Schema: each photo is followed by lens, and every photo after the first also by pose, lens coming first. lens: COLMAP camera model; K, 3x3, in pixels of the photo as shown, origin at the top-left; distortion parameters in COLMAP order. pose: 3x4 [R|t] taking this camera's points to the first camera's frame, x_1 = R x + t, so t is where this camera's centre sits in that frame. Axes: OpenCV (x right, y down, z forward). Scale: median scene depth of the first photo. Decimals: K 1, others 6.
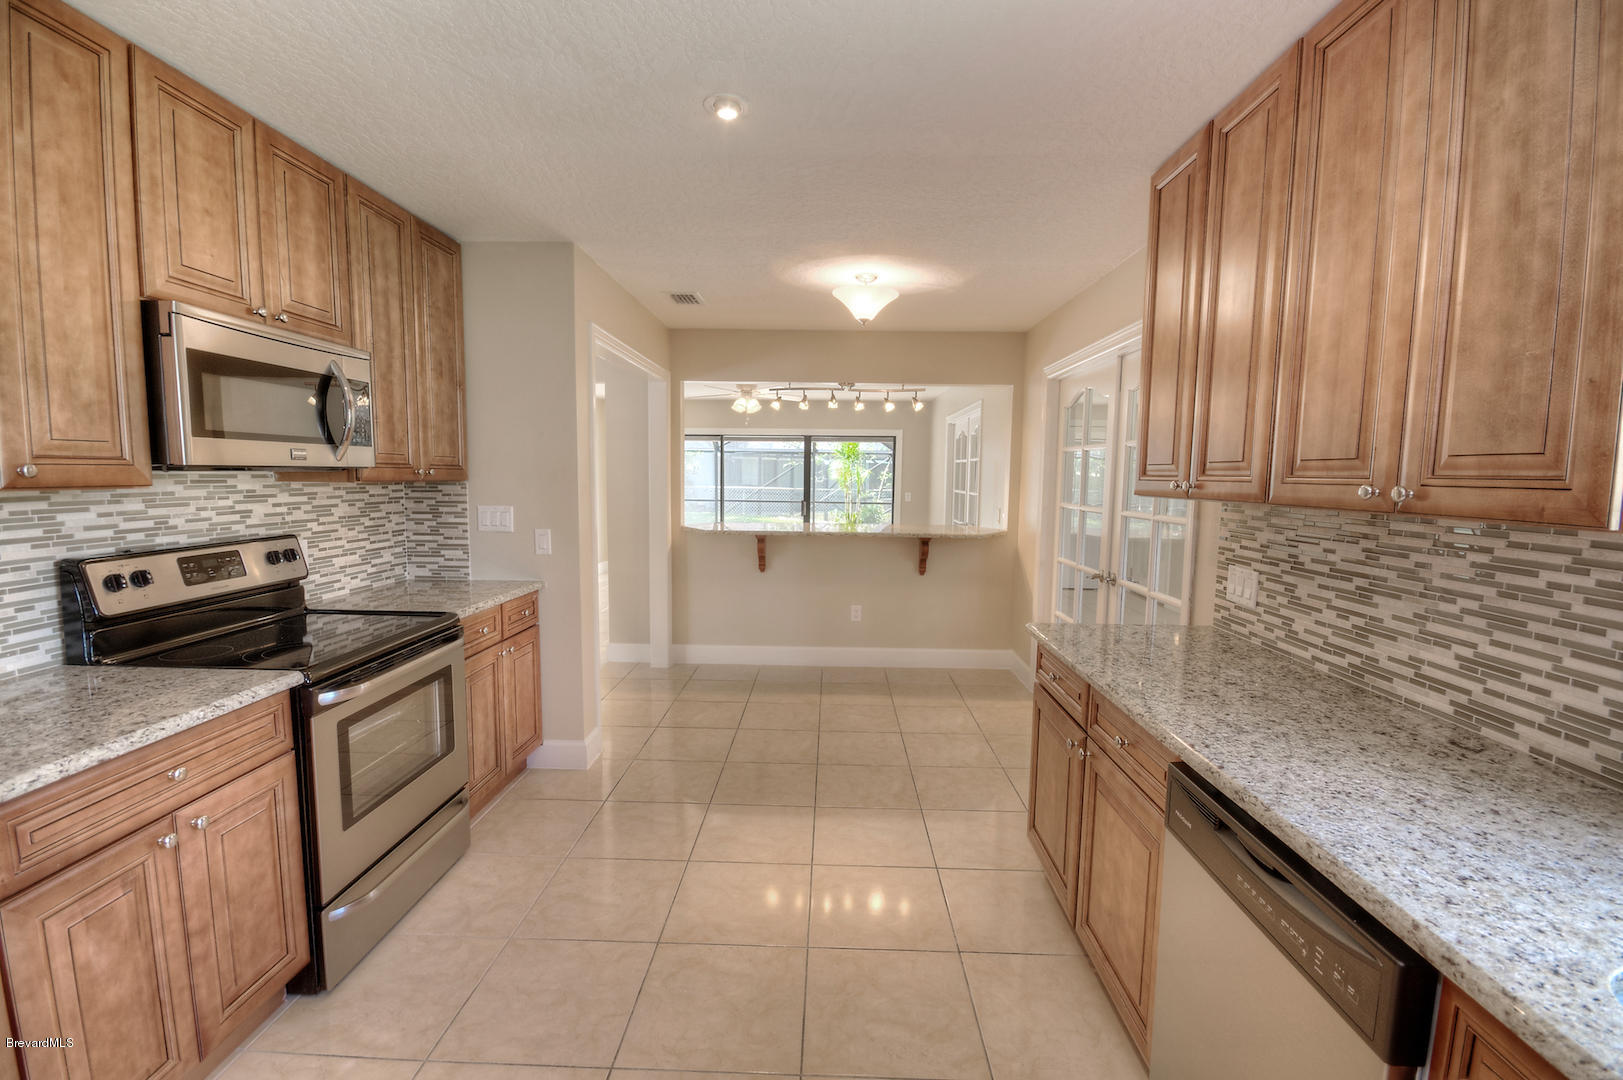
lens RADIAL K [[728.6, 0, 811.5], [0, 728.6, 540.0], [0, 0, 1]] dist [-0.000655, -0.000219]
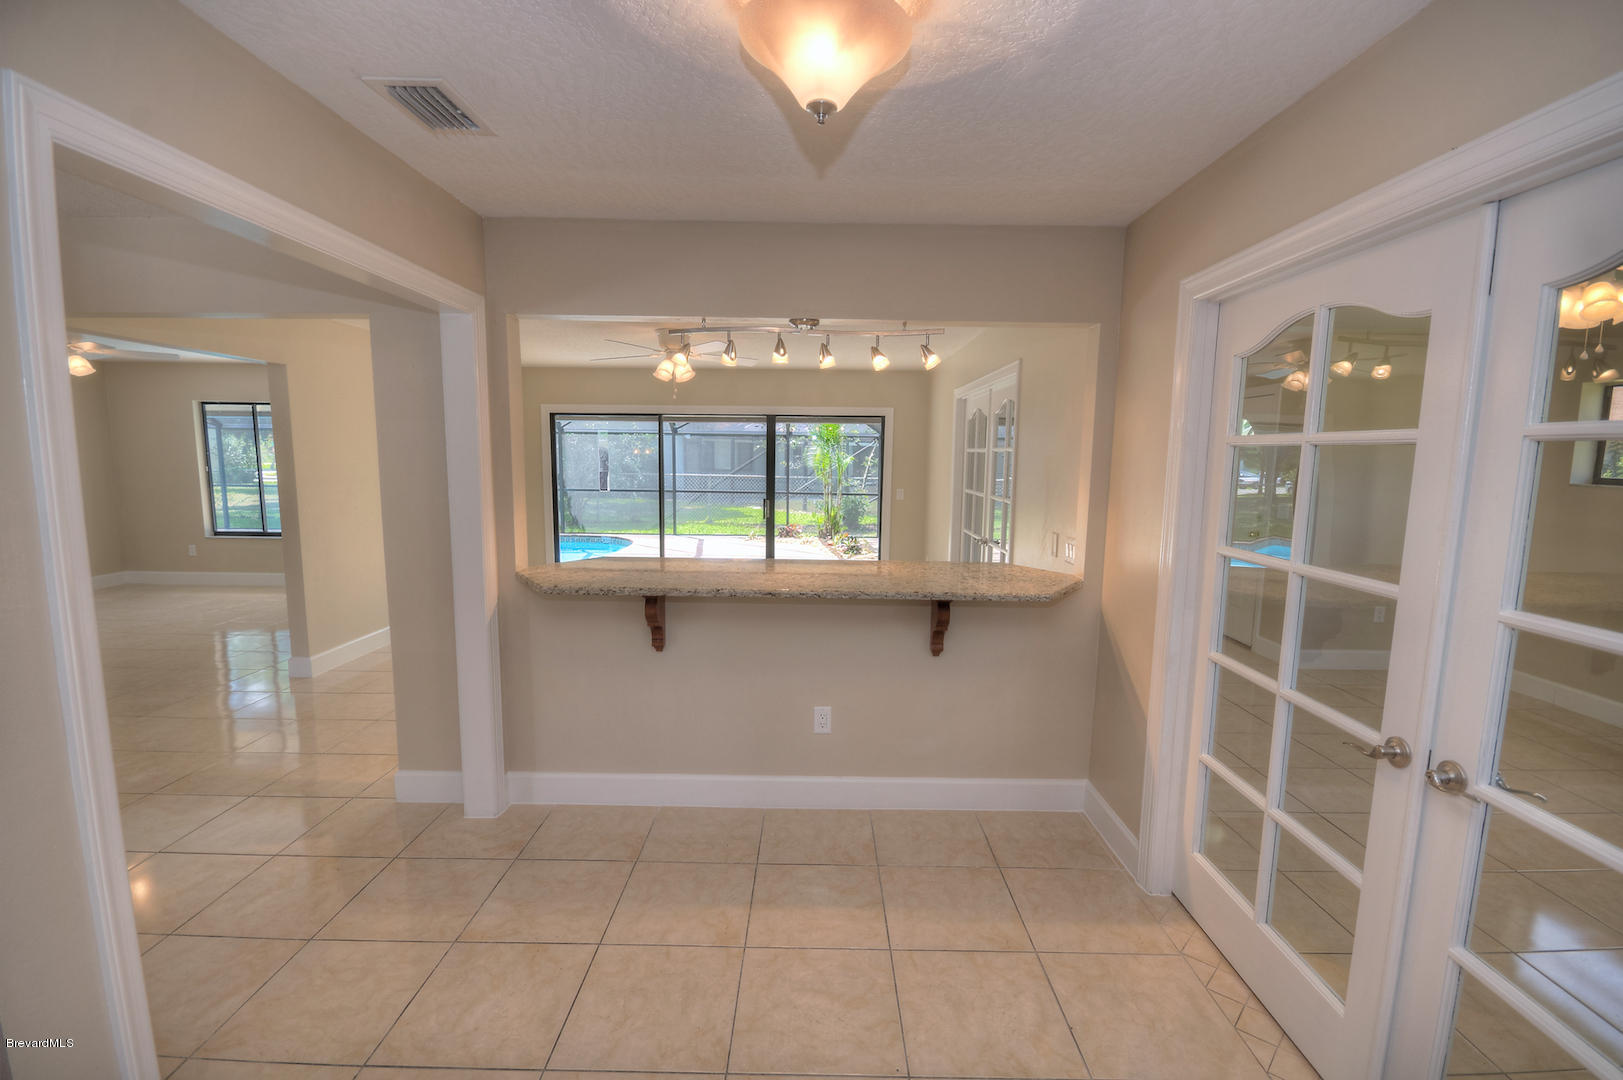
lens RADIAL K [[728.6, 0, 811.5], [0, 728.6, 540.0], [0, 0, 1]] dist [-0.000655, -0.000219]
pose [[0.999788, -0.000207, 0.020613, 0.026047], [-0.000329, 0.999662, 0.026011, -0.037023], [-0.020612, -0.026012, 0.999449, 0.270220]]
